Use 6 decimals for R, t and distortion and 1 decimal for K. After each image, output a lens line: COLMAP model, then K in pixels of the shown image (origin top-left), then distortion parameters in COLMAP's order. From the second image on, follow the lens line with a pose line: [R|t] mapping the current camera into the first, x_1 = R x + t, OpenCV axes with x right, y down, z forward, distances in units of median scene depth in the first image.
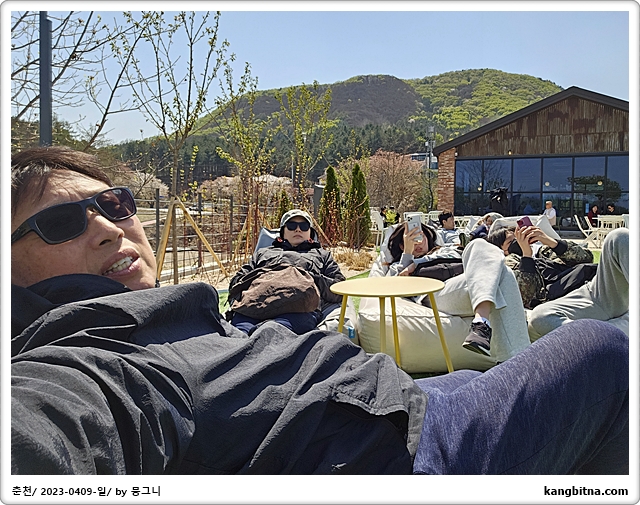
lens RADIAL K [[492.5, 0, 341.8], [0, 492.5, 226.6], [0, 0, 1]] dist [0.000145, -0.004171]
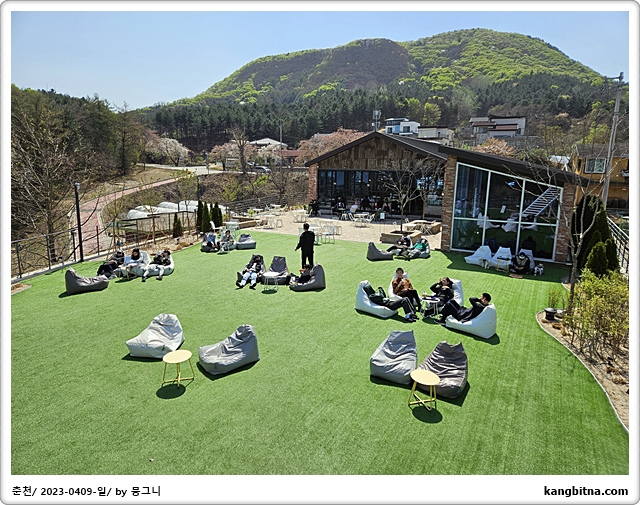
lens RADIAL K [[421.0, 0, 320.7], [0, 421.0, 238.2], [0, 0, 1]] dist [0.077053, -0.068110]
pose [[0.997247, 0.020120, -0.071368, 0.388889], [-0.008645, 0.987467, 0.157587, -0.146117], [0.073644, -0.156536, 0.984923, -0.540160]]
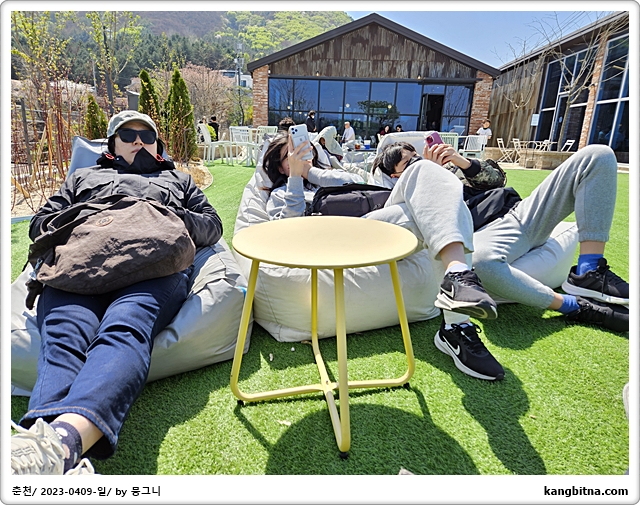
lens RADIAL K [[421.0, 0, 320.7], [0, 421.0, 238.2], [0, 0, 1]] dist [0.077053, -0.068110]
pose [[0.933957, -0.060216, 0.352277, -0.012071], [-0.019680, 0.975542, 0.218929, 0.000354], [-0.356844, -0.211403, 0.909929, 0.059233]]
